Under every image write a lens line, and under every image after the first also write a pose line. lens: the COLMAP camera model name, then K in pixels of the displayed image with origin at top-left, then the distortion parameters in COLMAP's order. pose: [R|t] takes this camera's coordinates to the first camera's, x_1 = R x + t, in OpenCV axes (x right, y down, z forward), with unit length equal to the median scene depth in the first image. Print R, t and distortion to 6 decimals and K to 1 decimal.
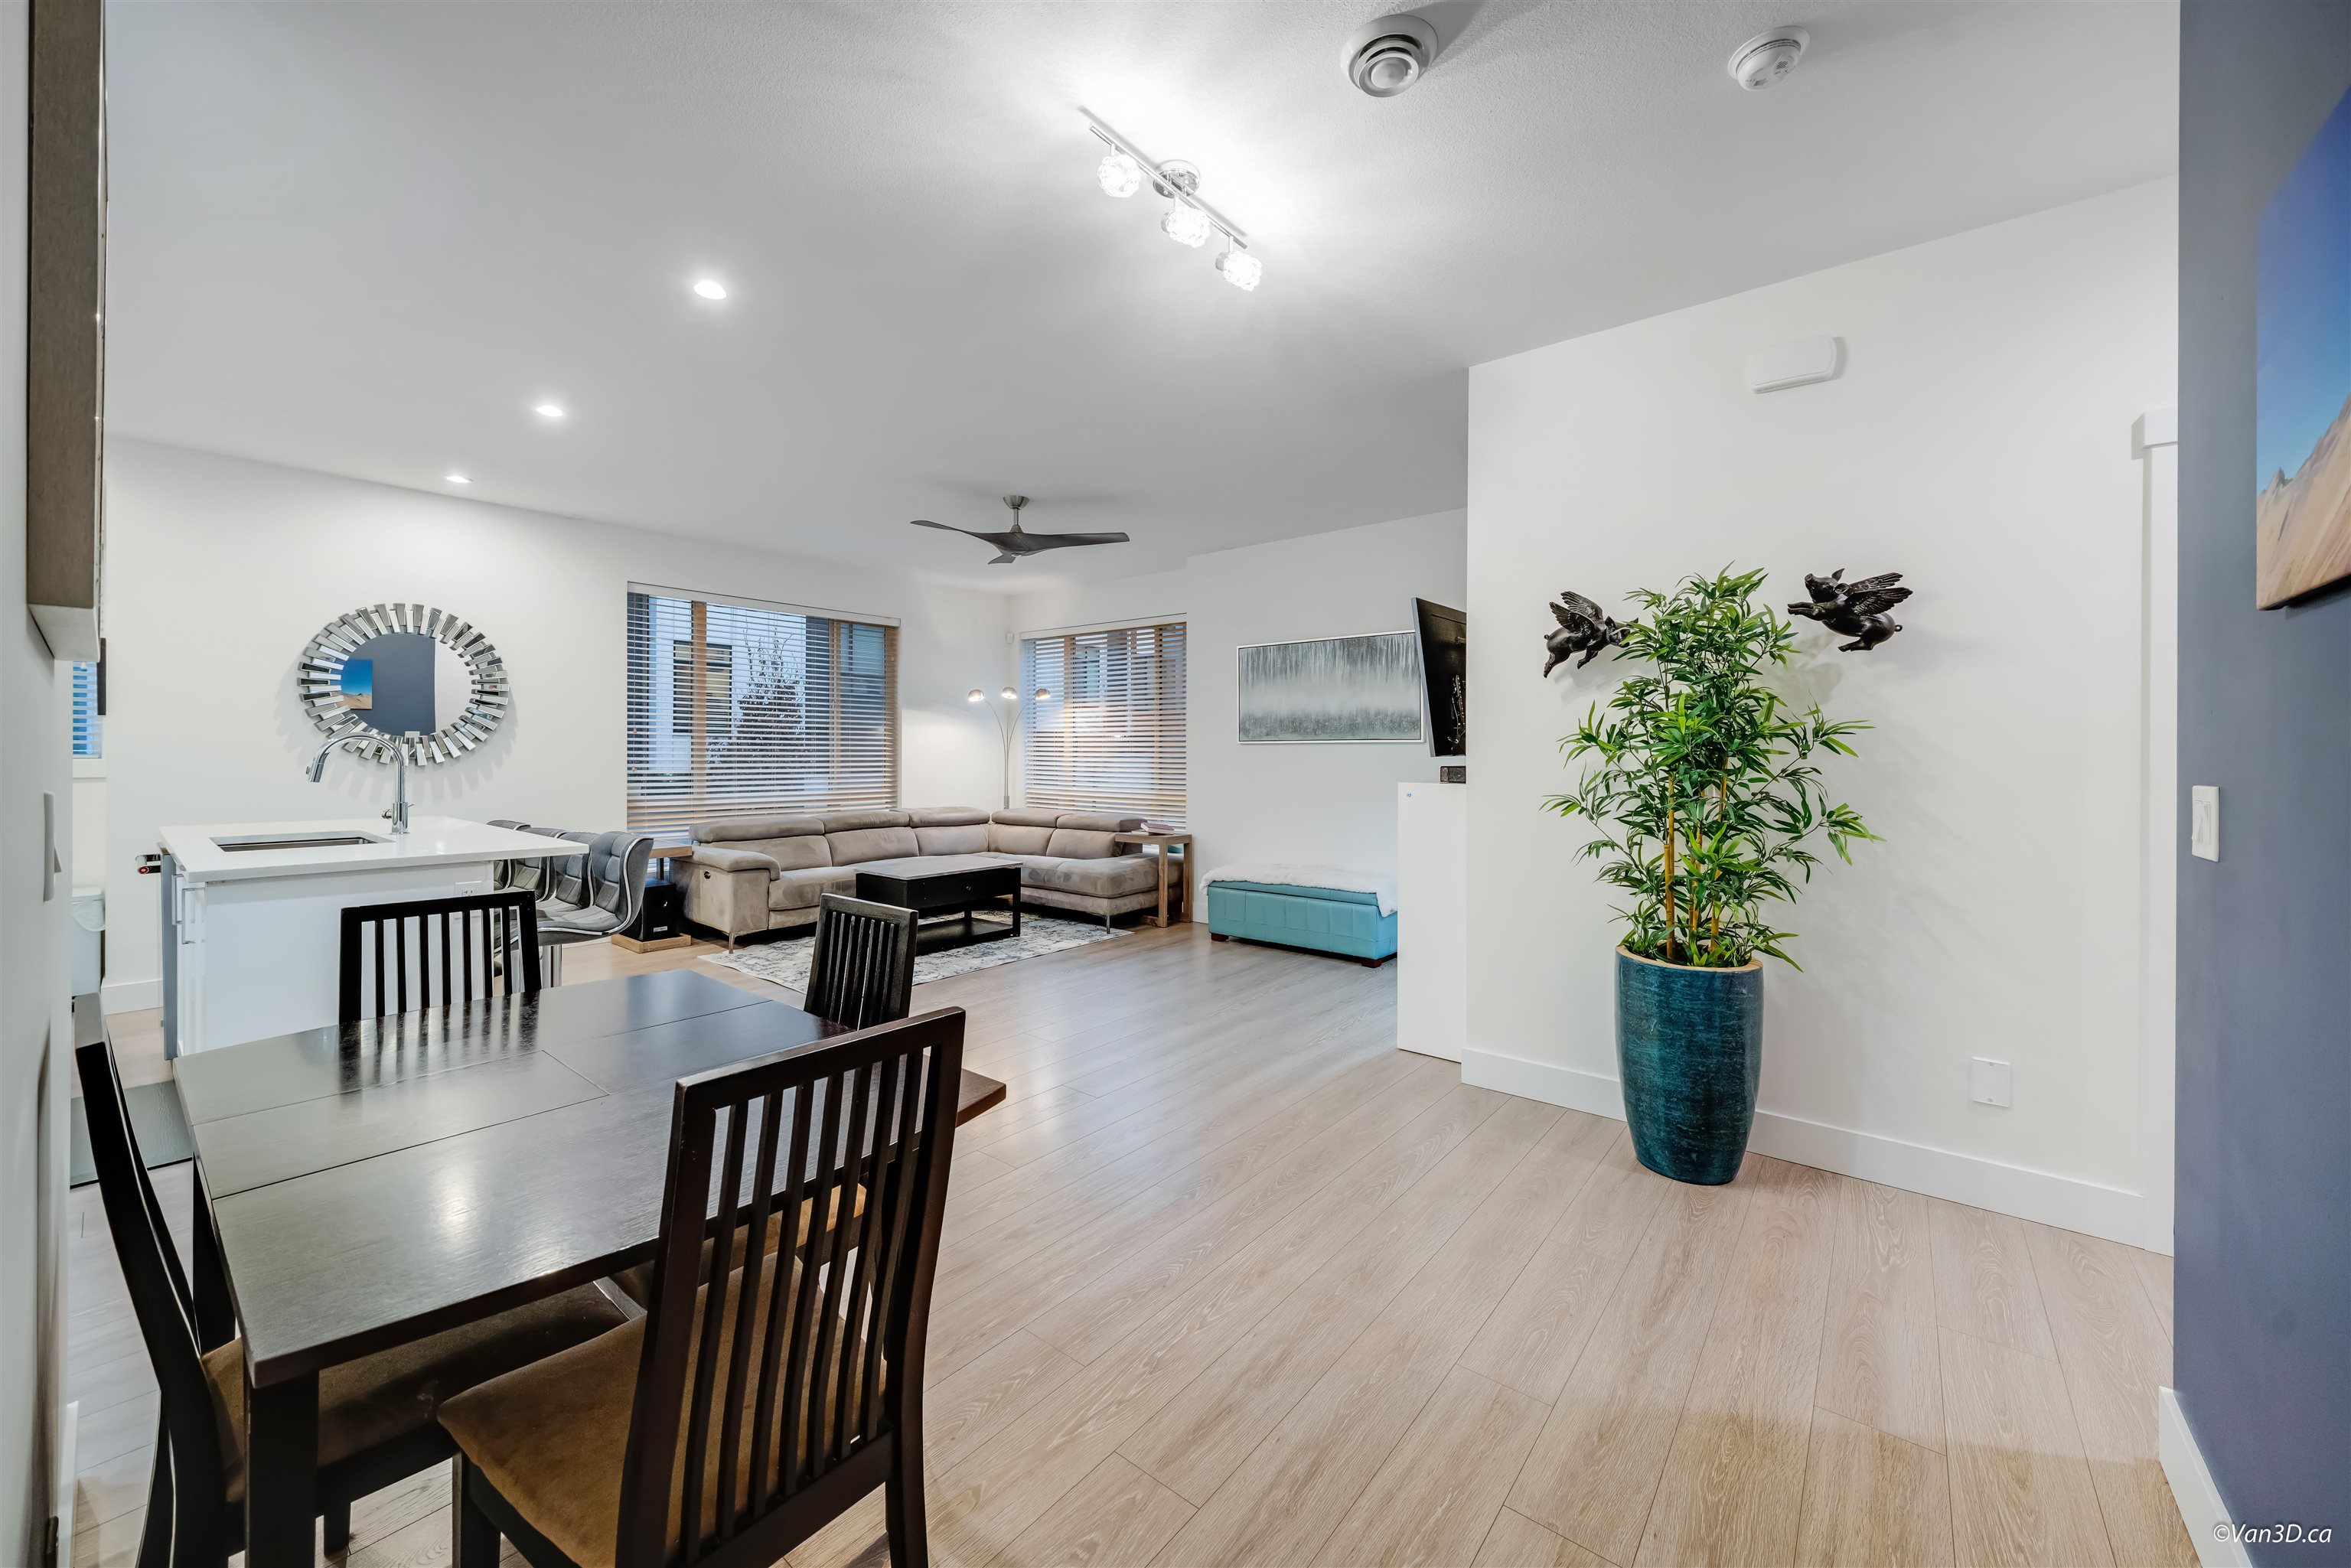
lens RADIAL K [[877.3, 0, 1167.4], [0, 877.3, 752.9], [0, 0, 1]] dist [-0.002007, -0.000523]
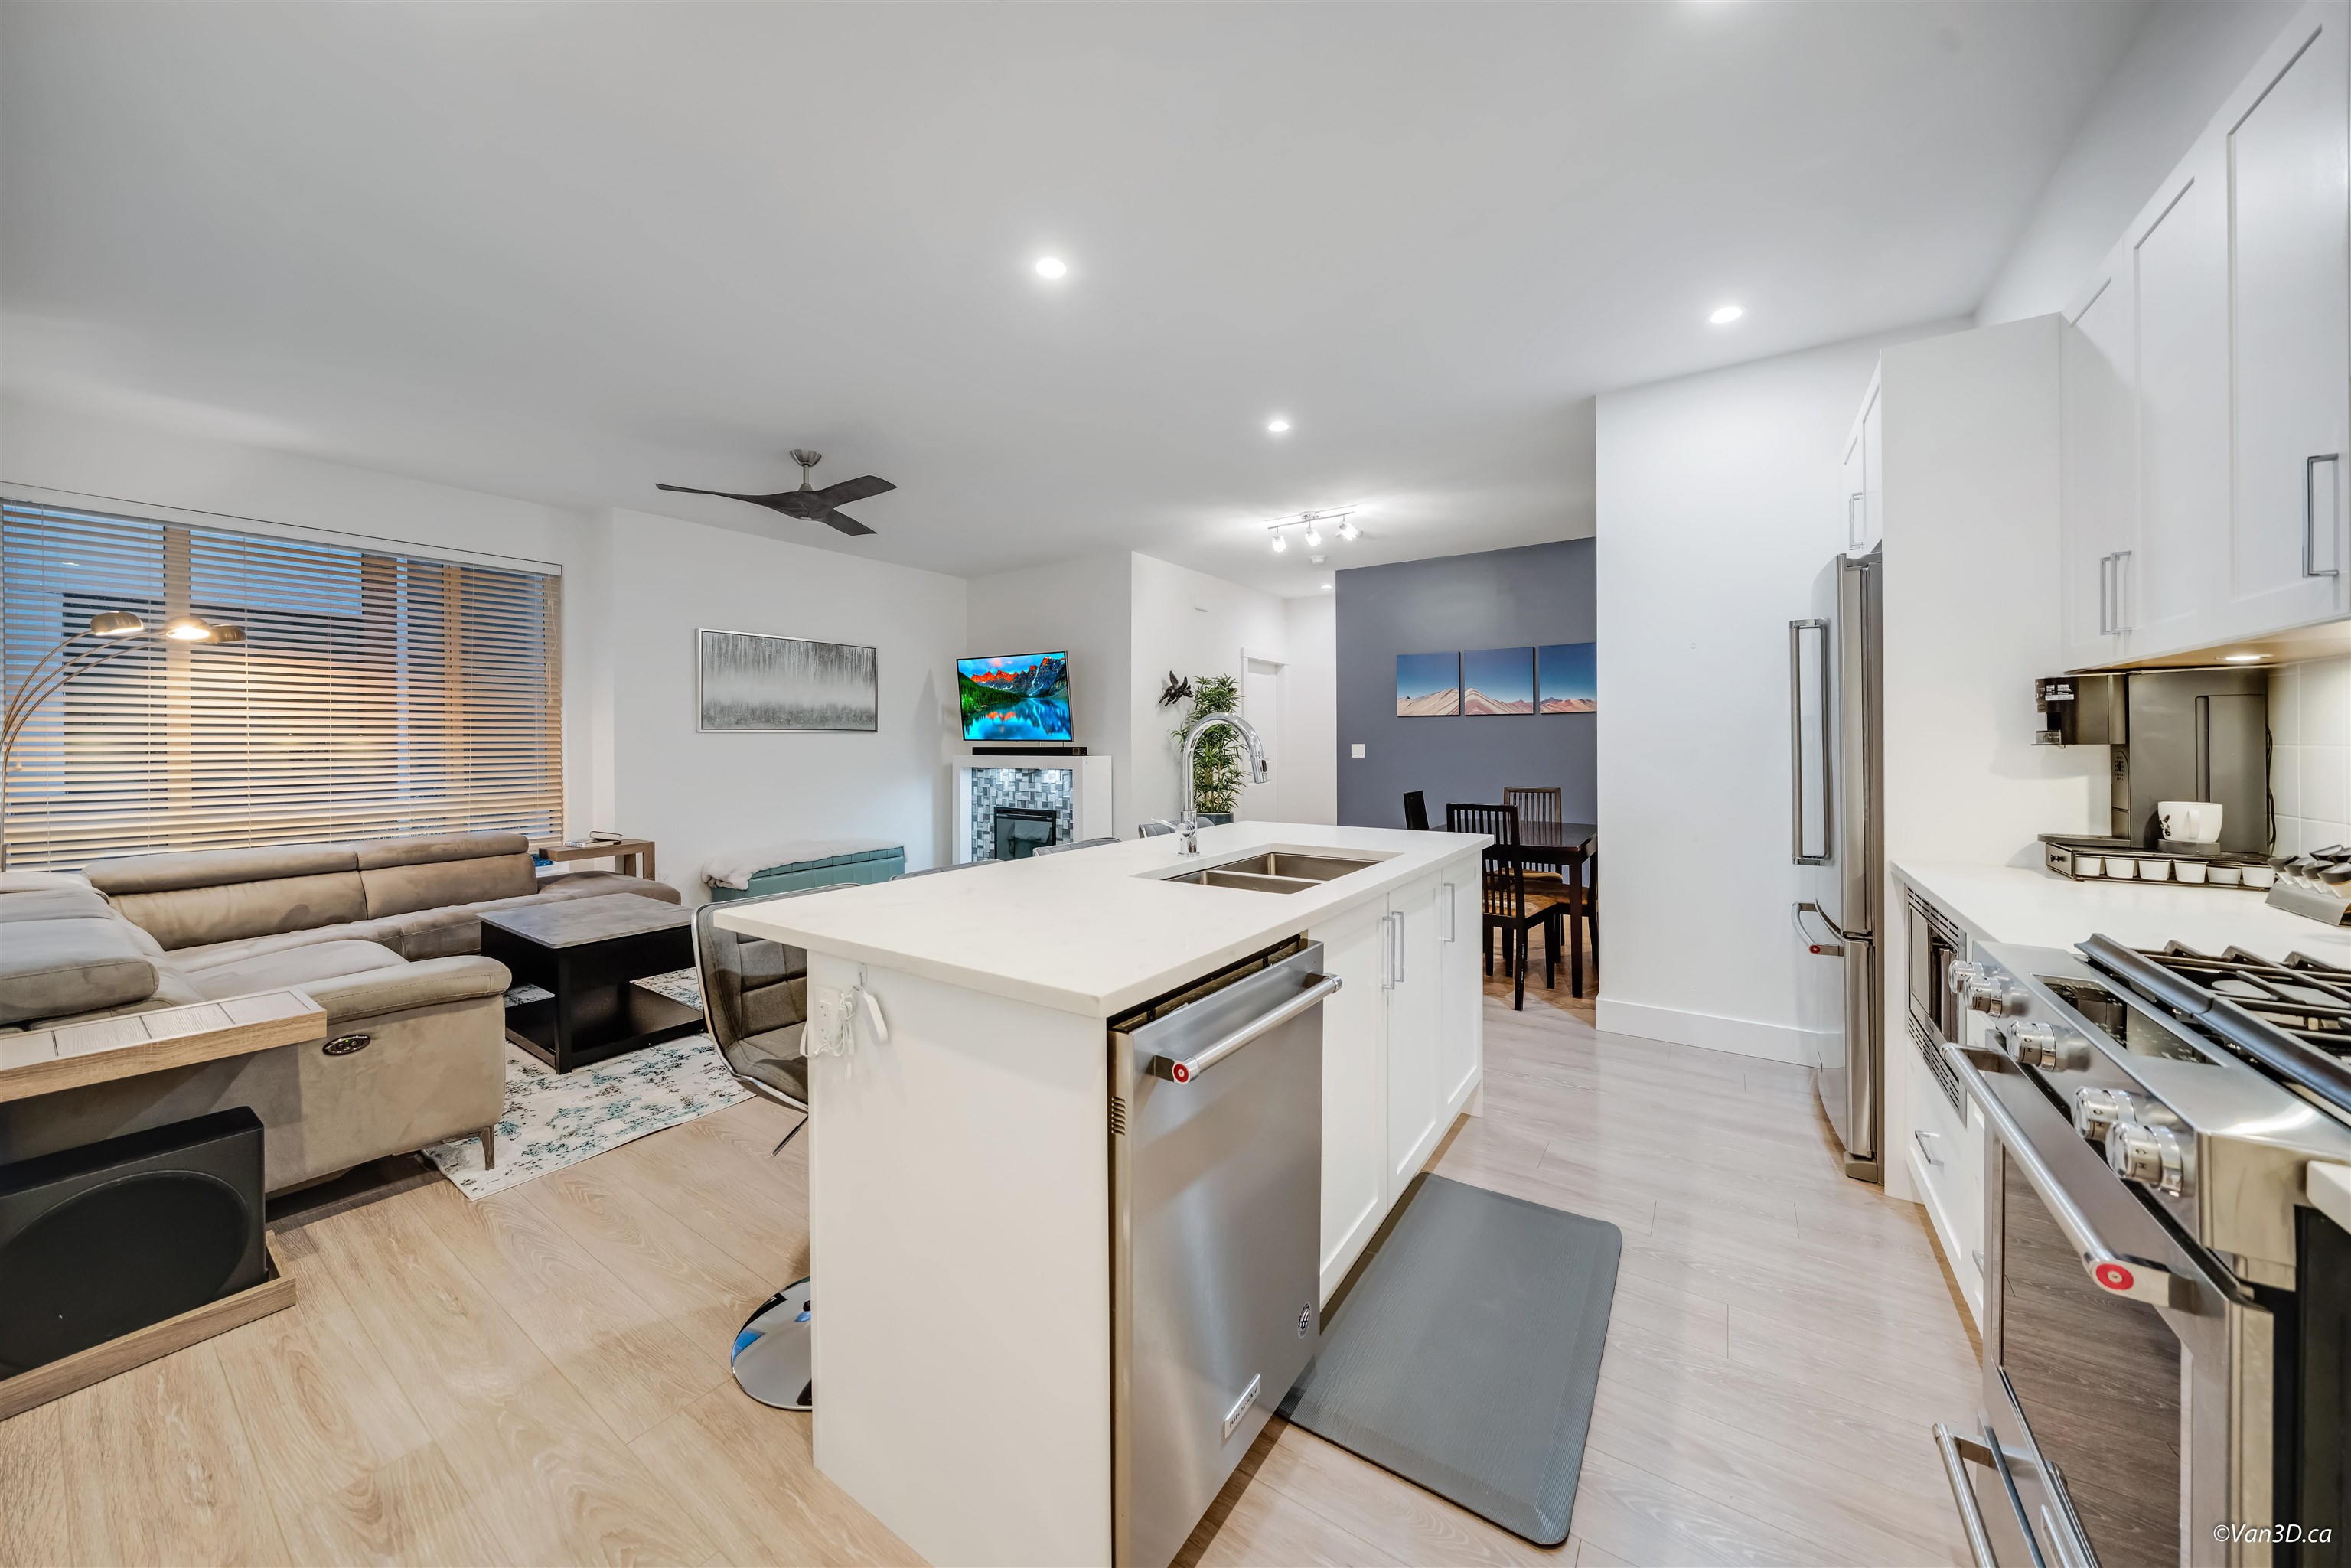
lens RADIAL K [[812.8, 0, 1163.2], [0, 812.8, 742.1], [0, 0, 1]] dist [-0.008822, 0.000088]
pose [[-0.082250, -0.004854, 0.996600, -0.867226], [0.005120, 0.999973, 0.005293, -0.001761], [-0.996599, 0.005538, -0.082223, 0.607390]]
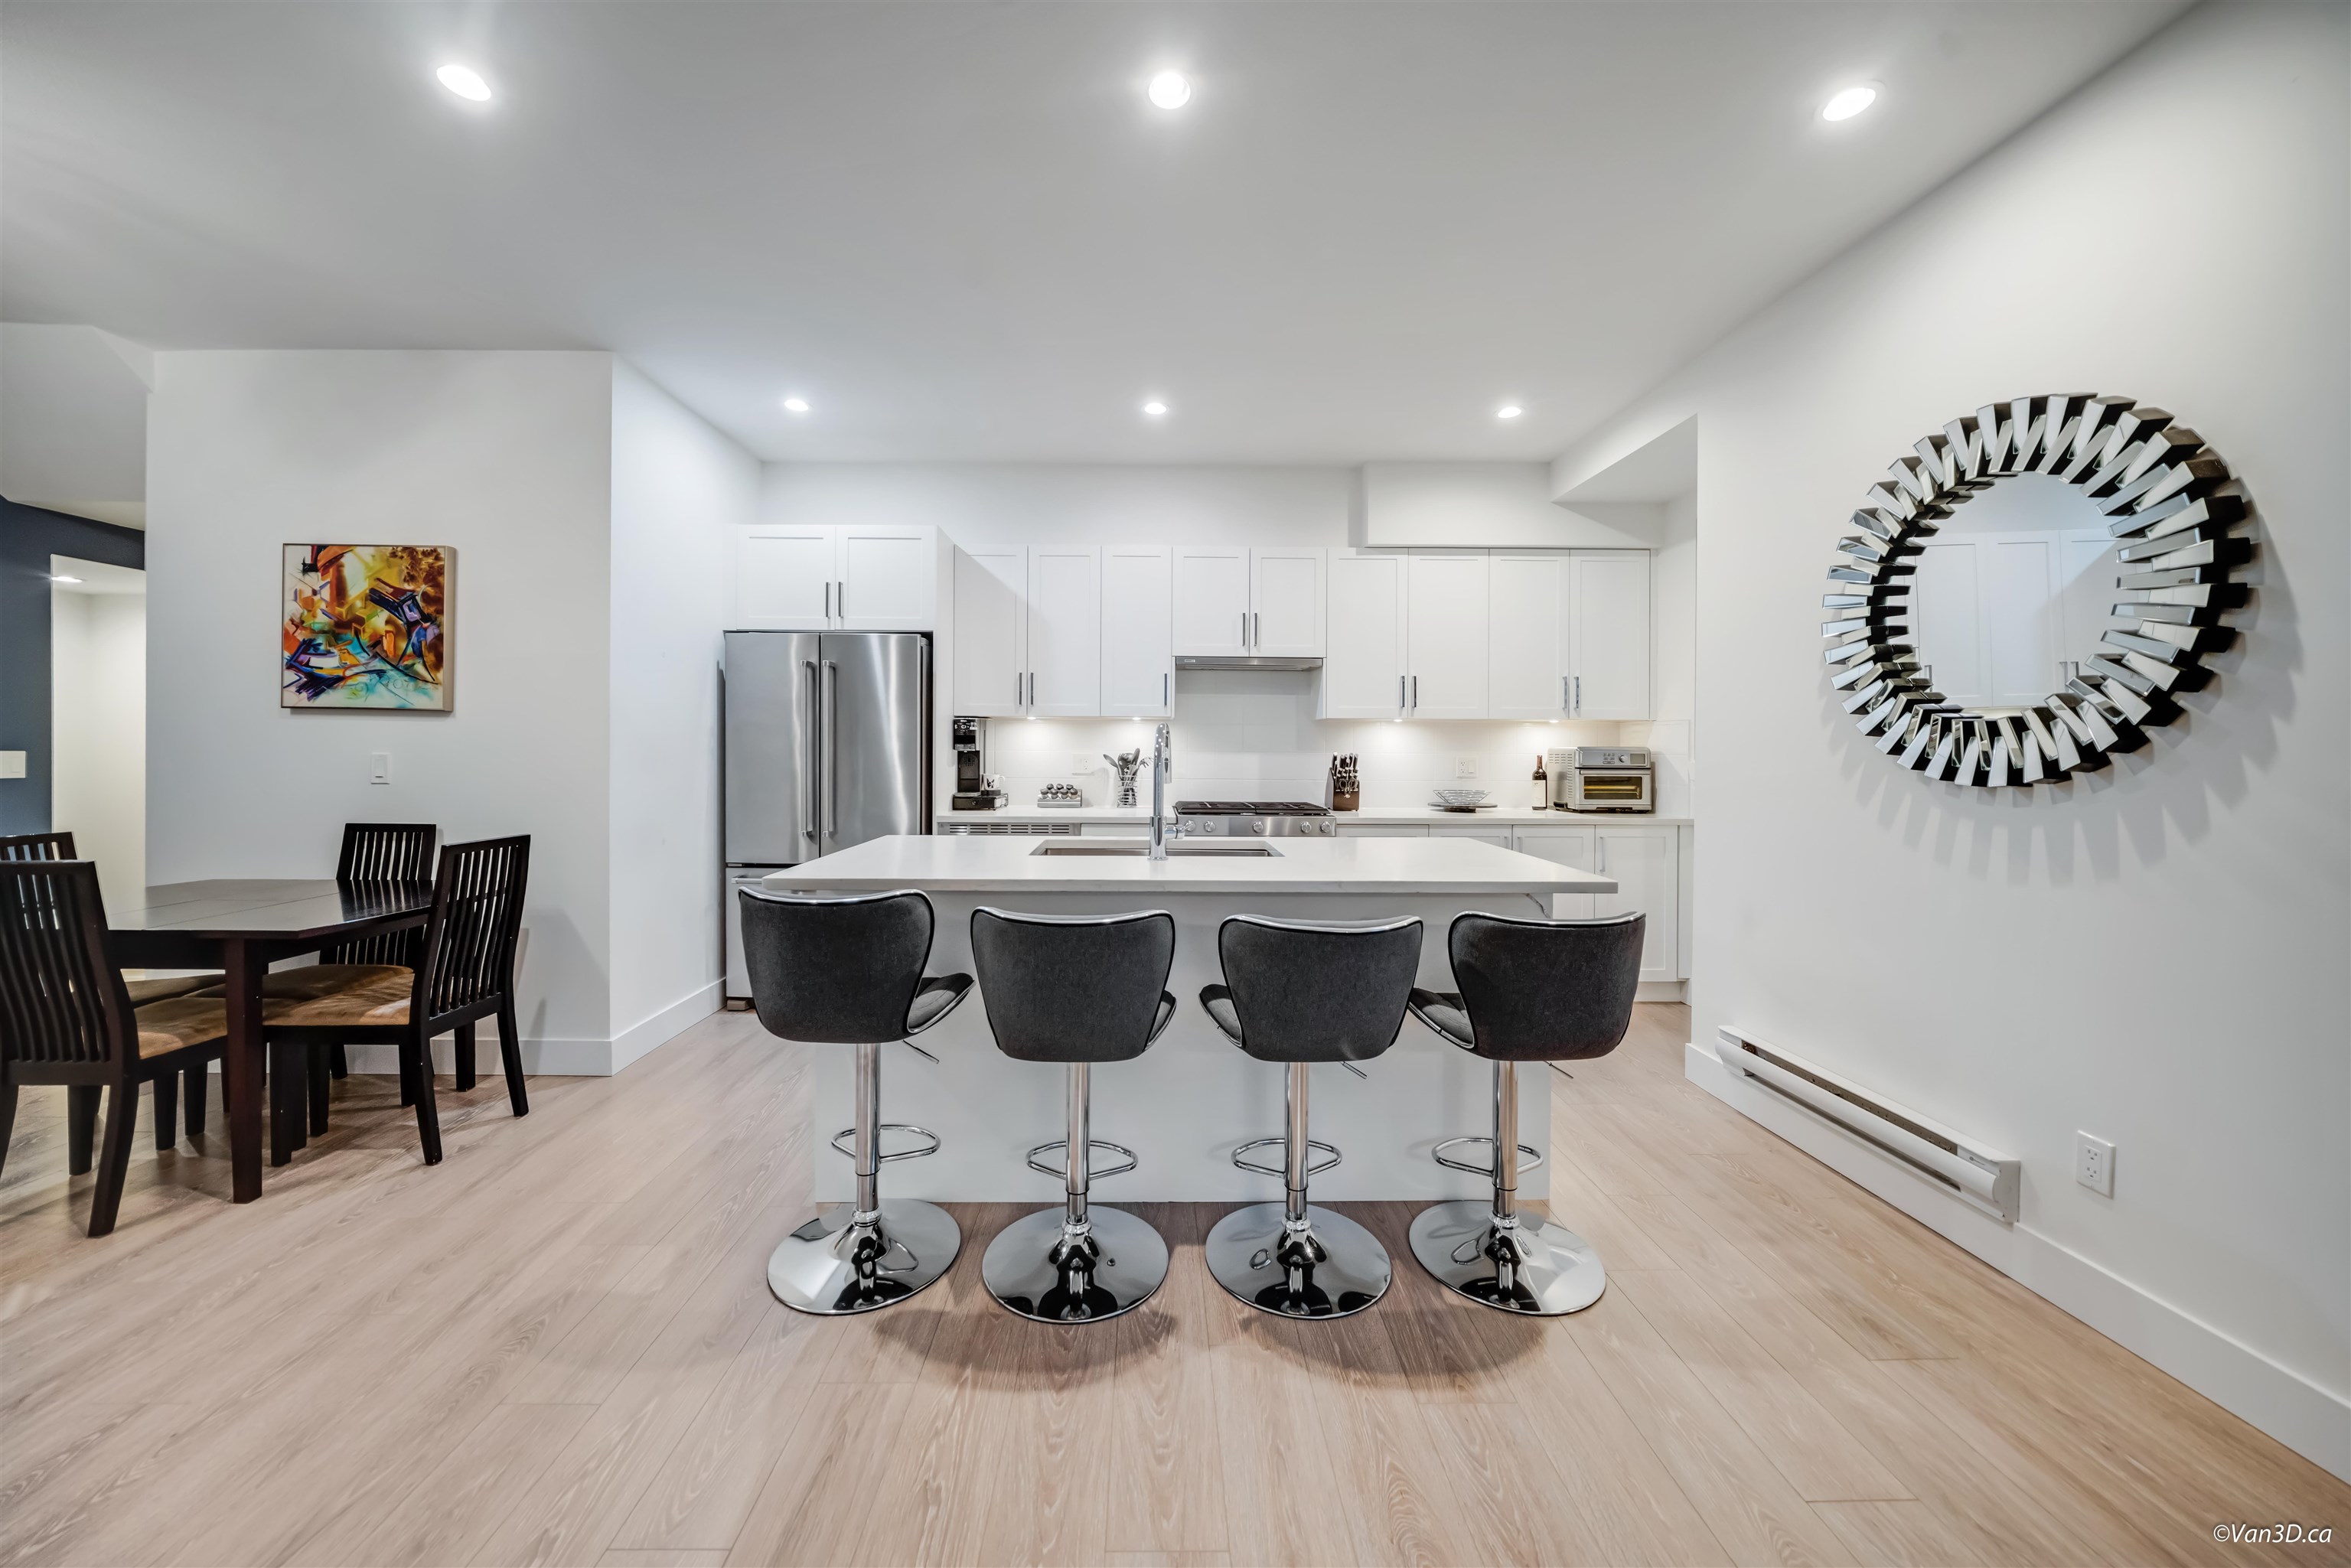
lens RADIAL K [[813.1, 0, 1157.2], [0, 813.1, 750.2], [0, 0, 1]] dist [-0.006941, 0.000104]
pose [[-0.764396, -0.006861, -0.644710, -0.246568], [-0.009500, 0.999955, 0.000623, 0.000532], [0.644677, 0.006601, -0.764427, 0.858185]]
